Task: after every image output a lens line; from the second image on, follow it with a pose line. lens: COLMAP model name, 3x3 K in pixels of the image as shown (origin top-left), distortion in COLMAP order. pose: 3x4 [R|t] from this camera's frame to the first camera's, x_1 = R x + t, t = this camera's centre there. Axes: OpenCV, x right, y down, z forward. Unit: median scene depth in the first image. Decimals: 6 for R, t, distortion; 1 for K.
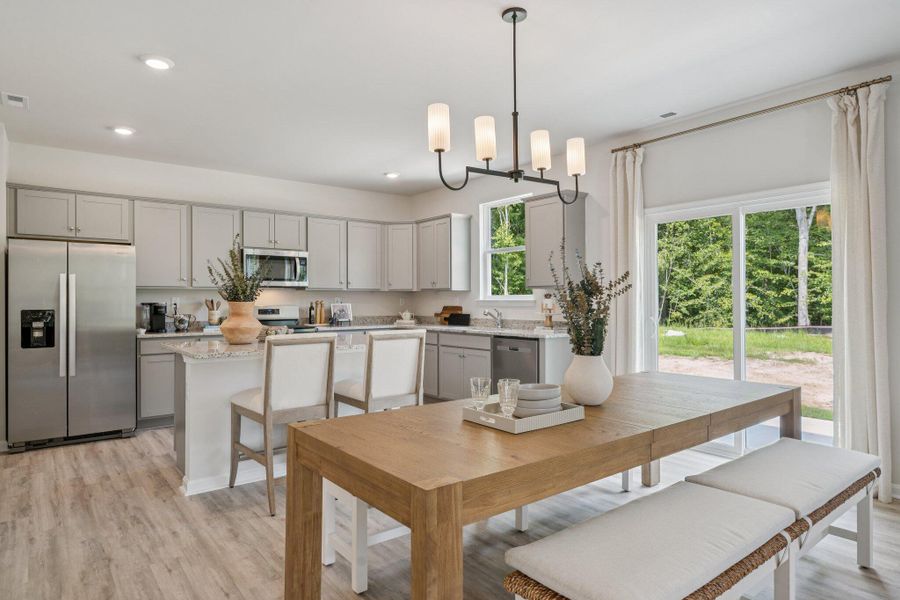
lens RADIAL K [[531.6, 0, 434.4], [0, 531.6, 295.4], [0, 0, 1]] dist [-0.000387, 0.002017]
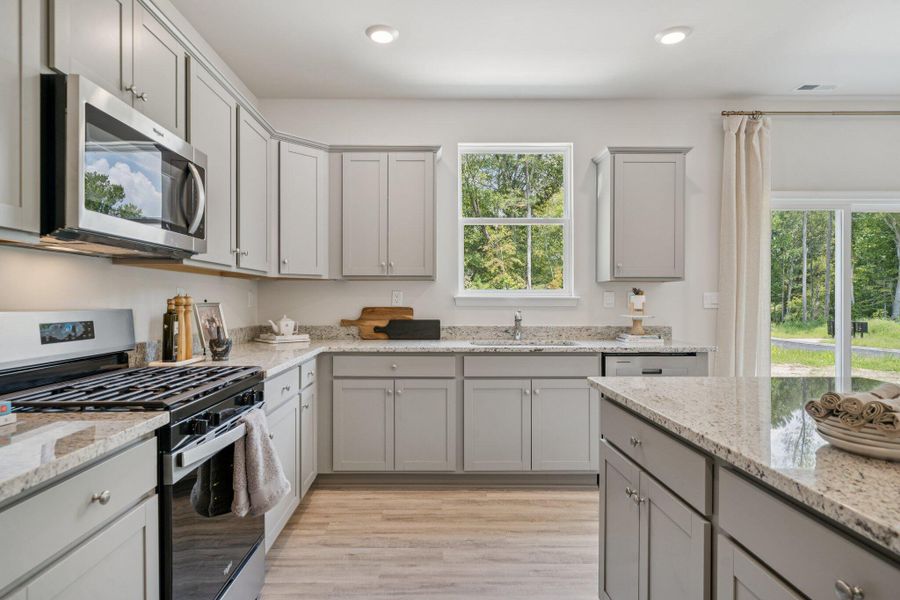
lens RADIAL K [[531.6, 0, 448.6], [0, 531.6, 302.5], [0, 0, 1]] dist [-0.000387, 0.002017]
pose [[0.591146, 0.000877, 0.806564, -0.463723], [-0.010523, 0.999923, 0.006626, 0.012445], [-0.806496, -0.012404, 0.591109, 0.708000]]
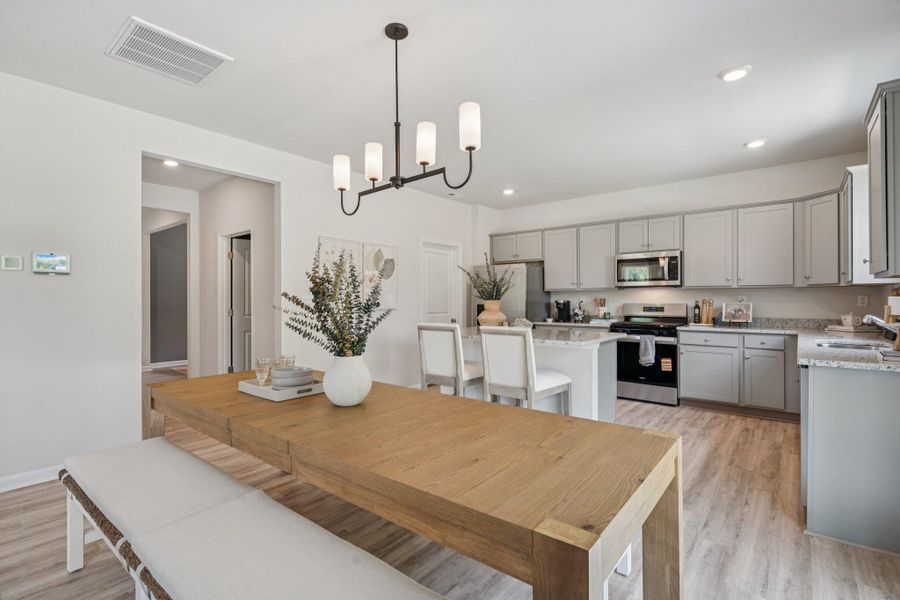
lens RADIAL K [[424.1, 0, 449.3], [0, 424.1, 300.9], [0, 0, 1]] dist [-0.000910, -0.000966]
pose [[0.231648, 0.005481, -0.972784, 0.469612], [0.011243, 0.999902, 0.008311, 0.001456], [0.972735, -0.012862, 0.231564, 0.425773]]
